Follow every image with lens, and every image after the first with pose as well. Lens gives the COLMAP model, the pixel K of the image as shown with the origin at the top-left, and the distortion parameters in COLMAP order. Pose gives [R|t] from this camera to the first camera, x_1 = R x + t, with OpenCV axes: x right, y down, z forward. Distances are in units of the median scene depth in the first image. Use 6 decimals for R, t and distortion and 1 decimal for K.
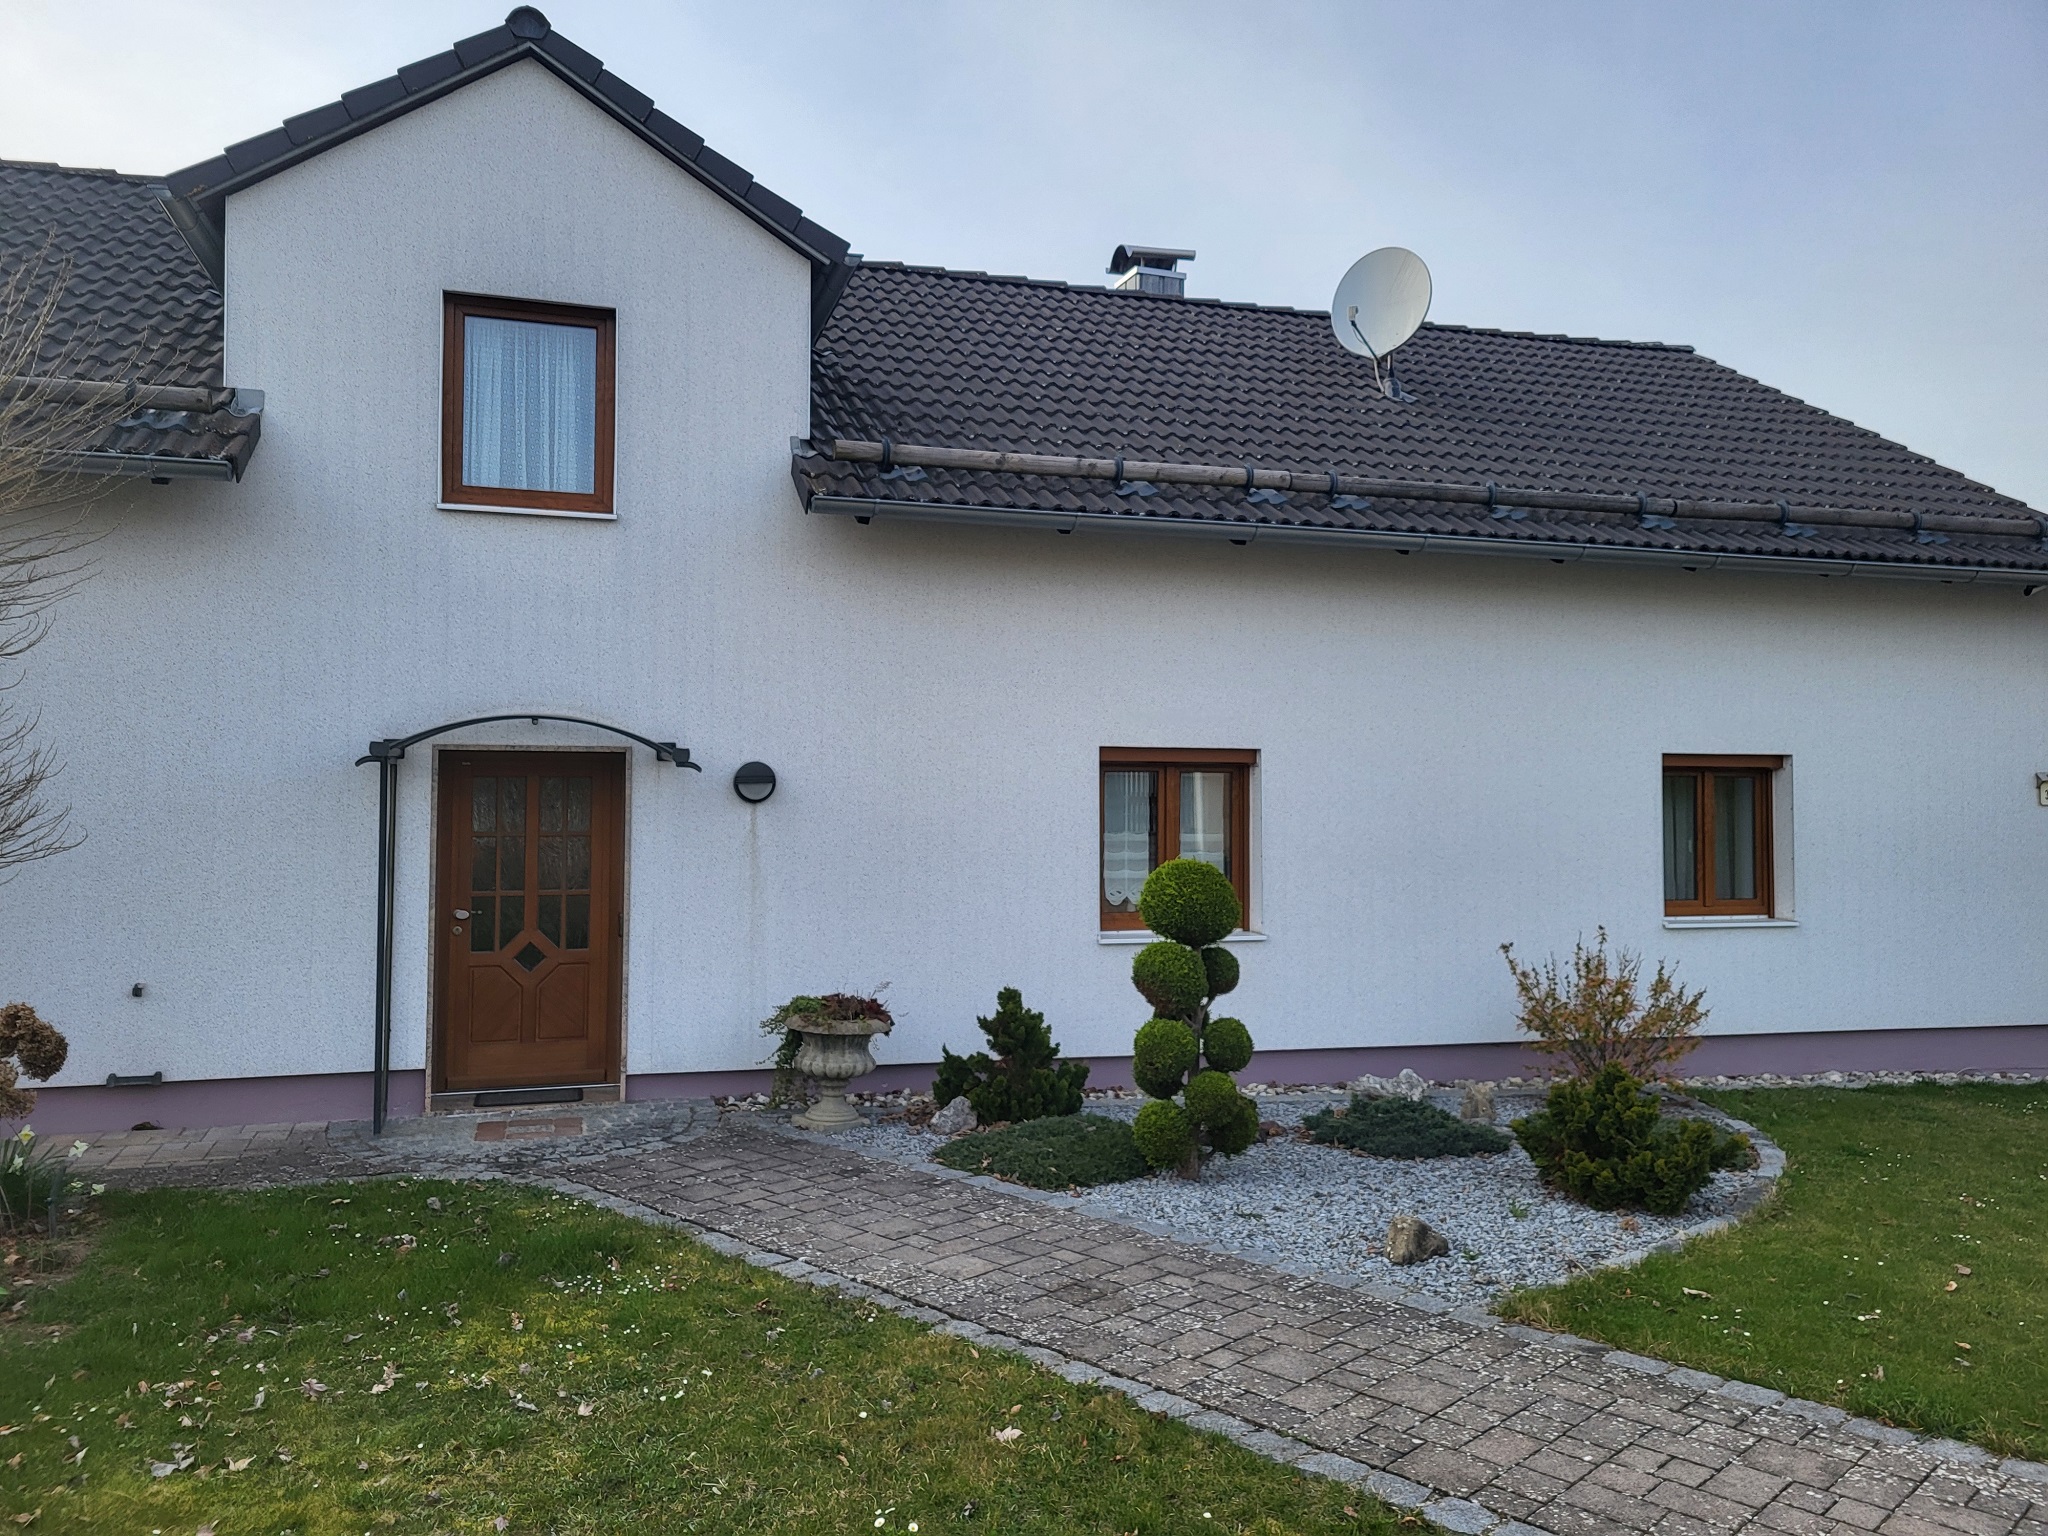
lens RADIAL K [[1567.0, 0, 1024.0], [0, 1567.0, 768.0], [0, 0, 1]] dist [0.000071, 0.000661]
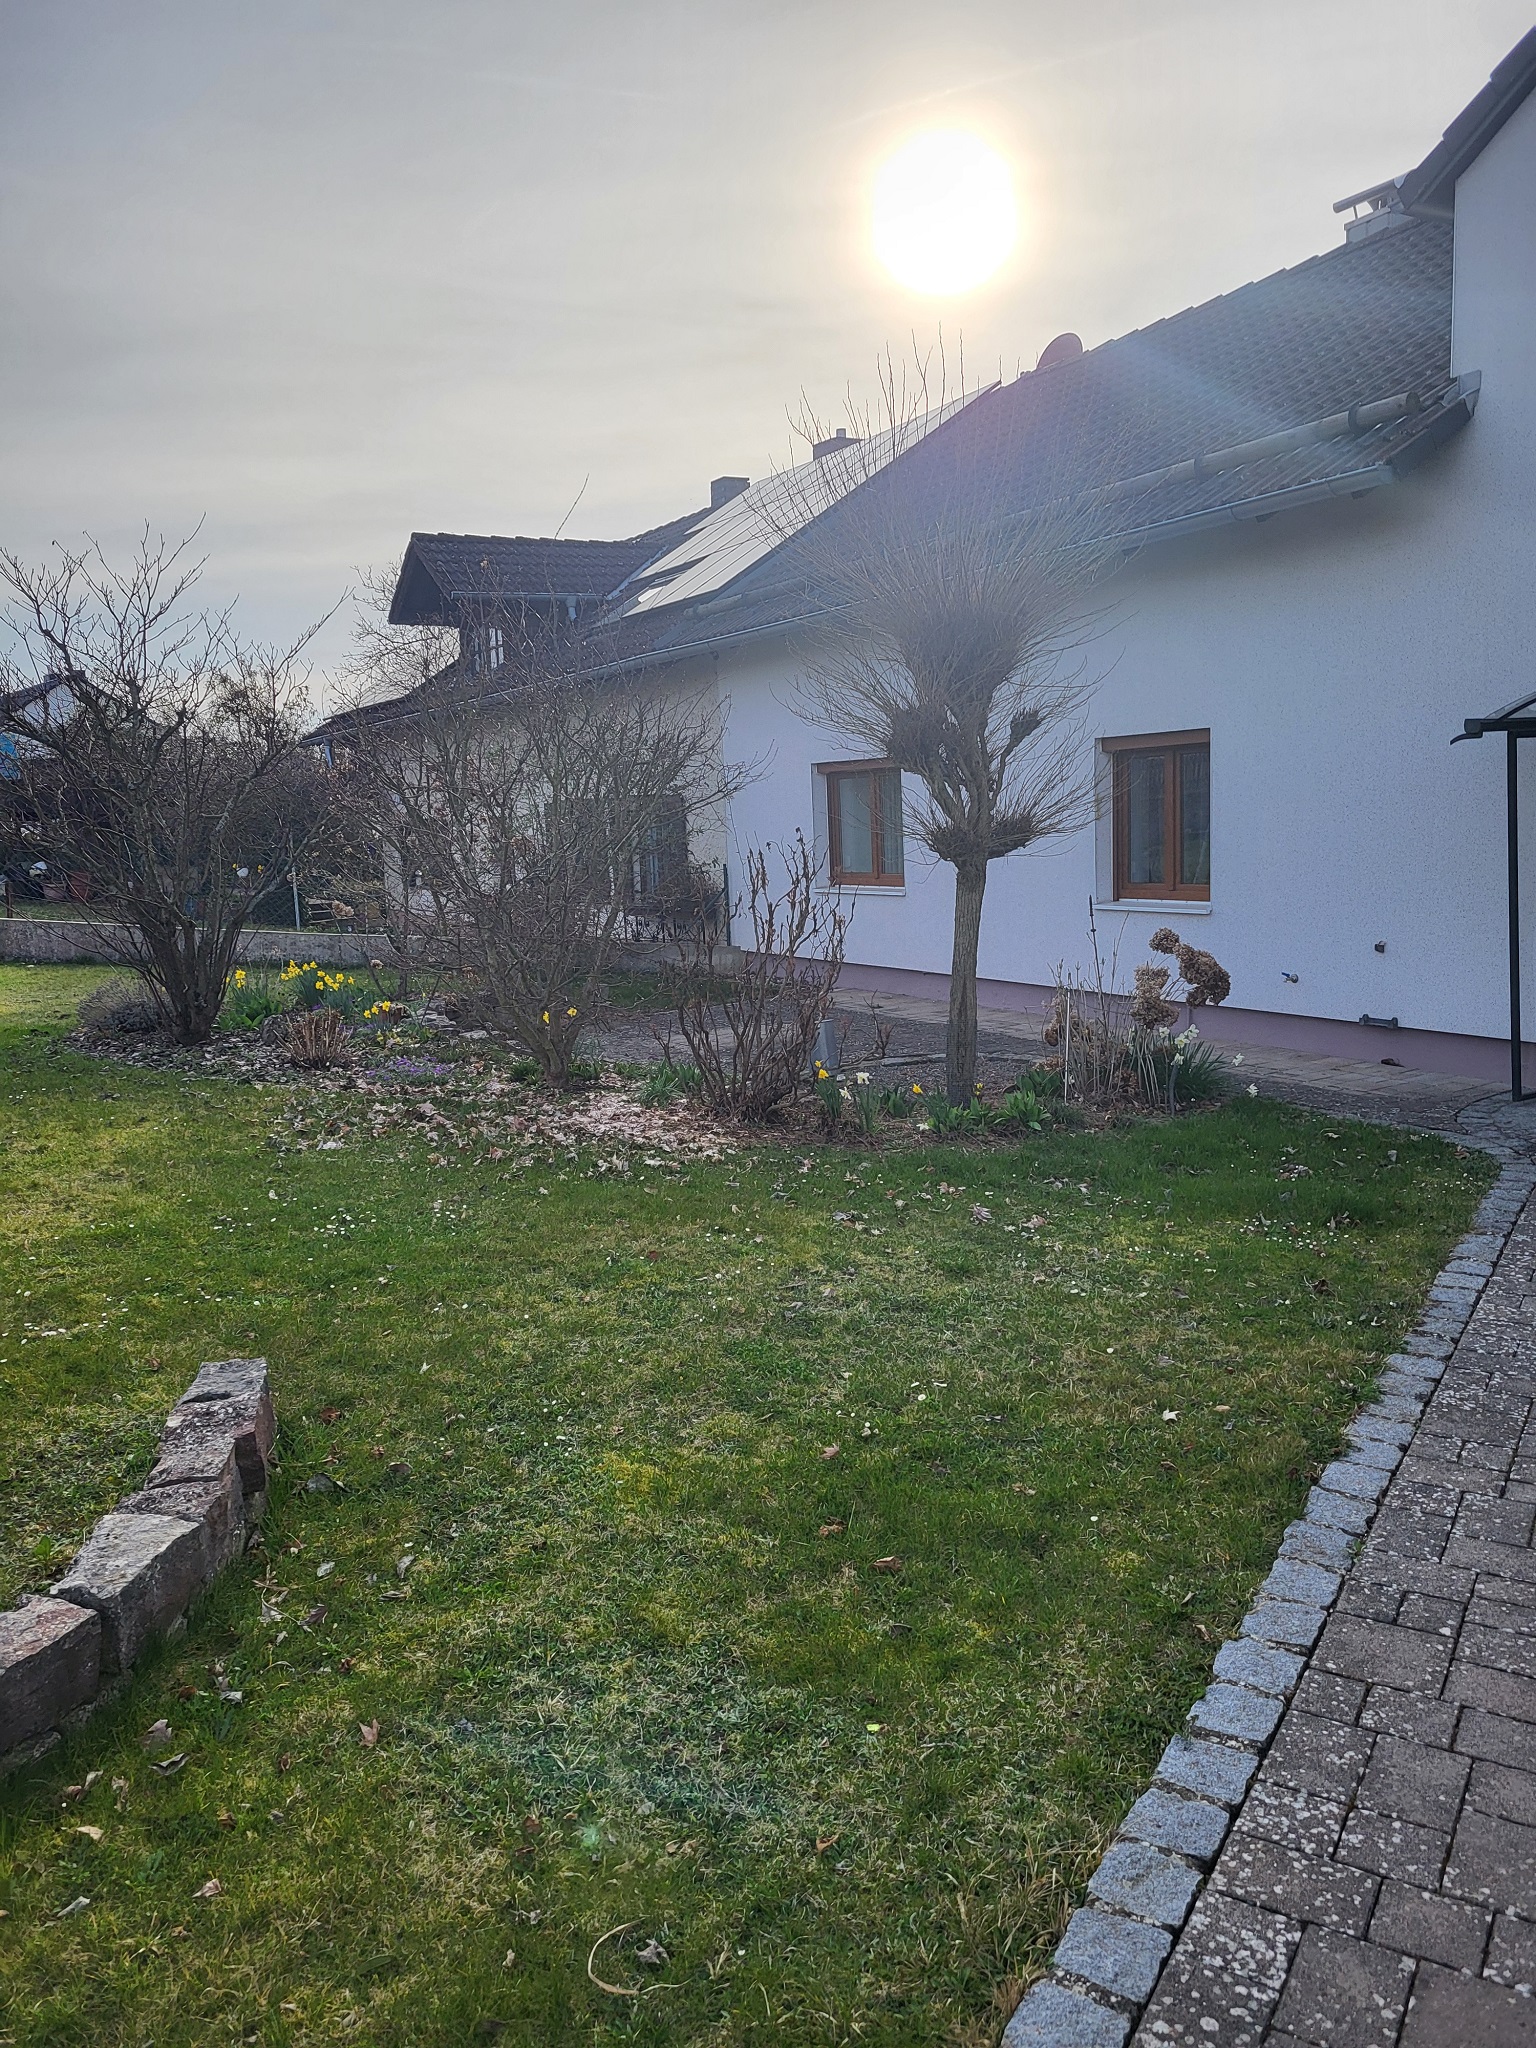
lens RADIAL K [[1547.4, 0, 776.1], [0, 1547.4, 1069.0], [0, 0, 1]] dist [0.052670, -0.014614]
pose [[0.218182, 0.155384, -0.963459, 0.731269], [0.054513, 0.983761, 0.171003, 0.009314], [0.974384, -0.089831, 0.206168, 0.458289]]
